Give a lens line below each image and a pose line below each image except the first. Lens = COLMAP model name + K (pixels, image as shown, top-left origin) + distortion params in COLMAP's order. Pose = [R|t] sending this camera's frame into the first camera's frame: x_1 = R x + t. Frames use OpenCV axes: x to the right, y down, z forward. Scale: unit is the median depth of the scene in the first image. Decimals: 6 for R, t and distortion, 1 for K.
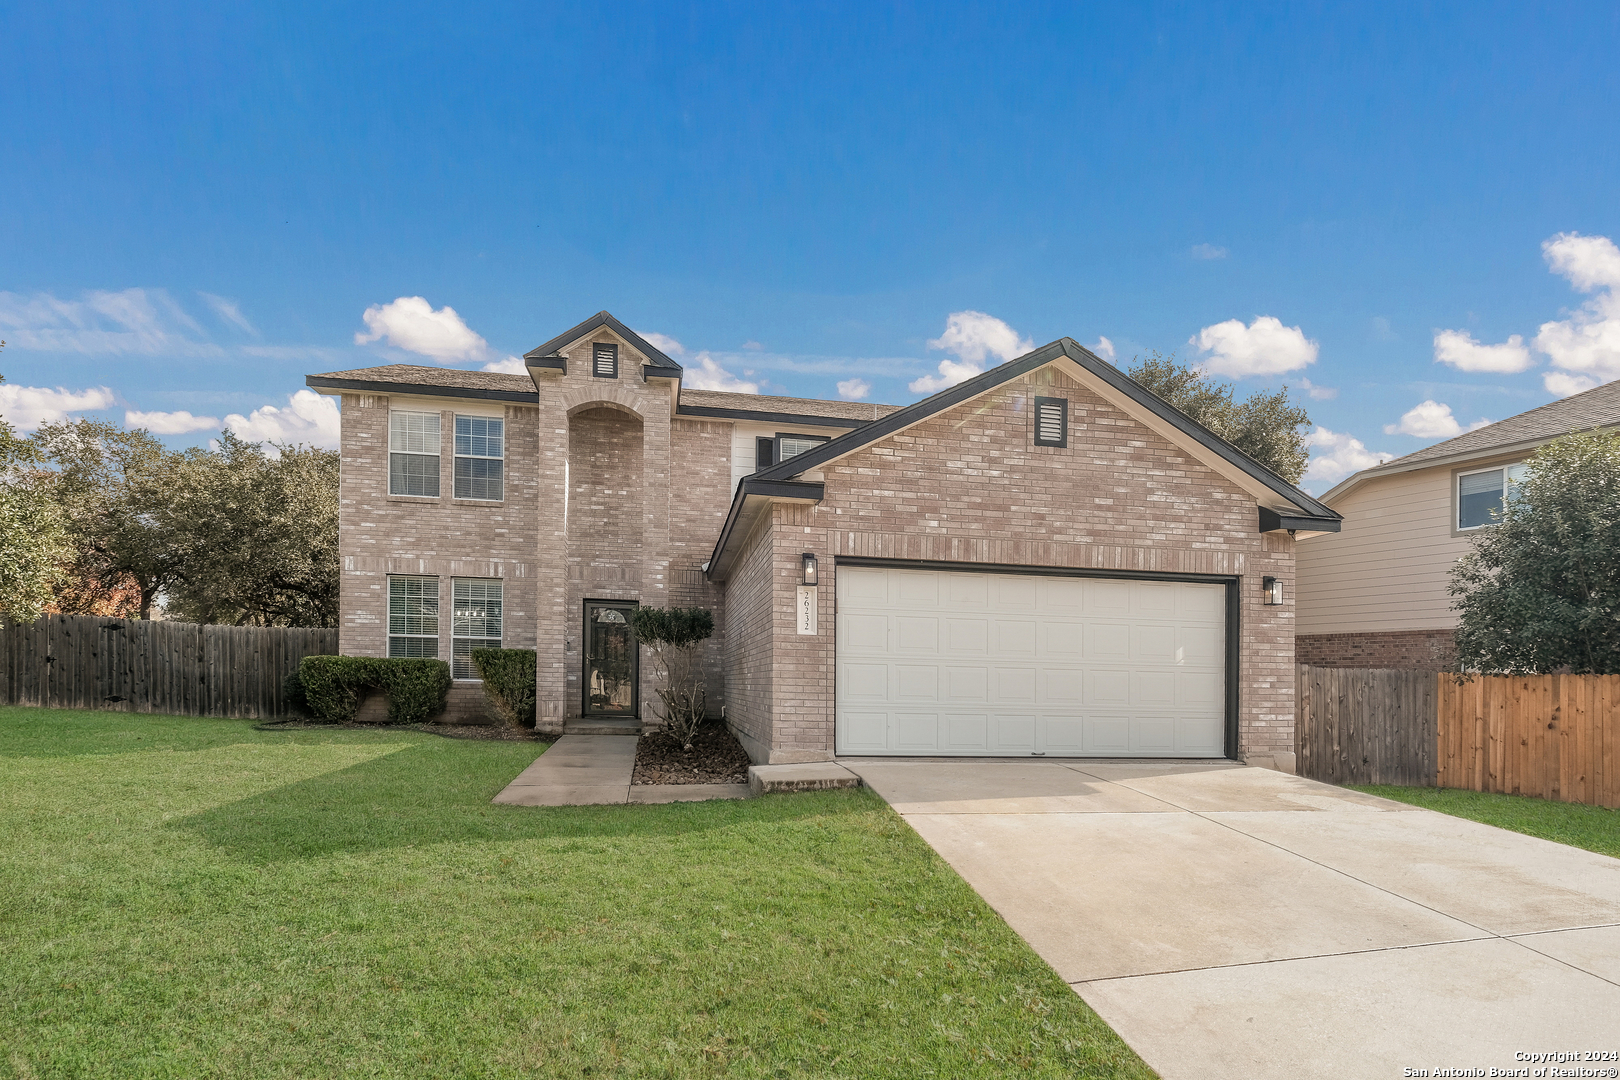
lens RADIAL K [[704.2, 0, 803.5], [0, 704.2, 525.1], [0, 0, 1]] dist [-0.002606, -0.000388]
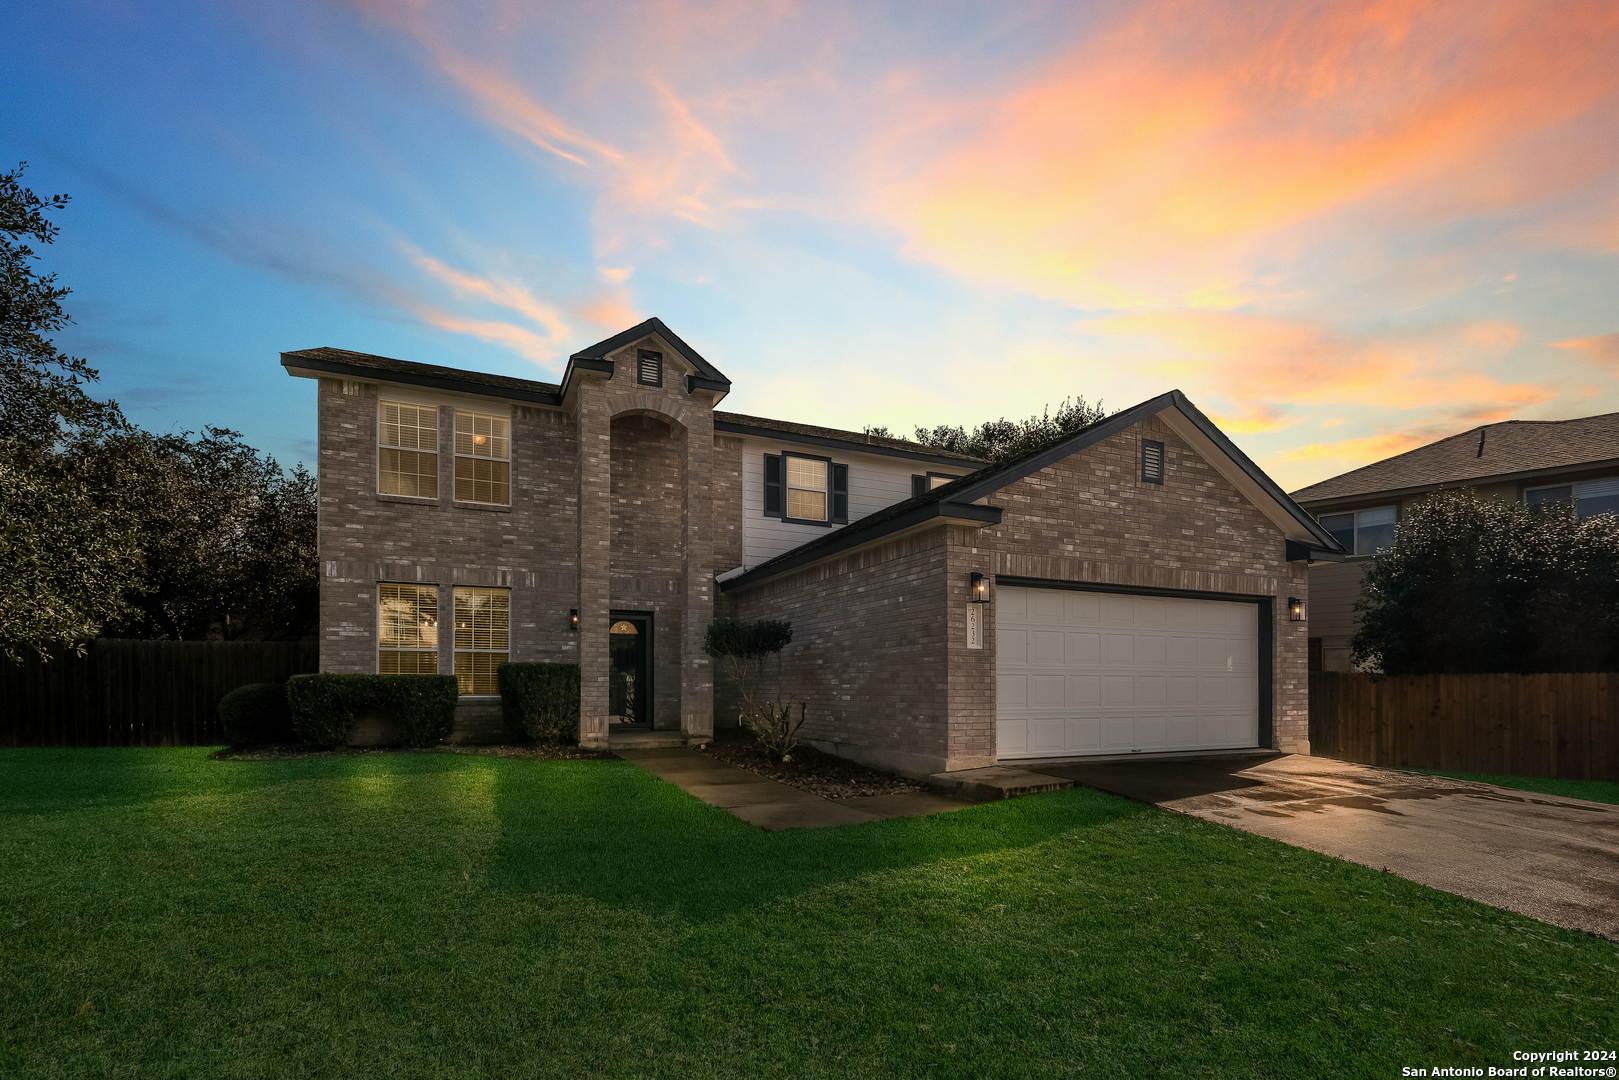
lens RADIAL K [[664.5, 0, 809.5], [0, 664.5, 540.0], [0, 0, 1]] dist [0.006700, 0.000051]
pose [[0.972768, 0.029495, 0.229897, -0.424662], [-0.030503, 0.999534, 0.000832, -0.002474], [-0.229765, -0.007822, 0.973215, 0.066815]]
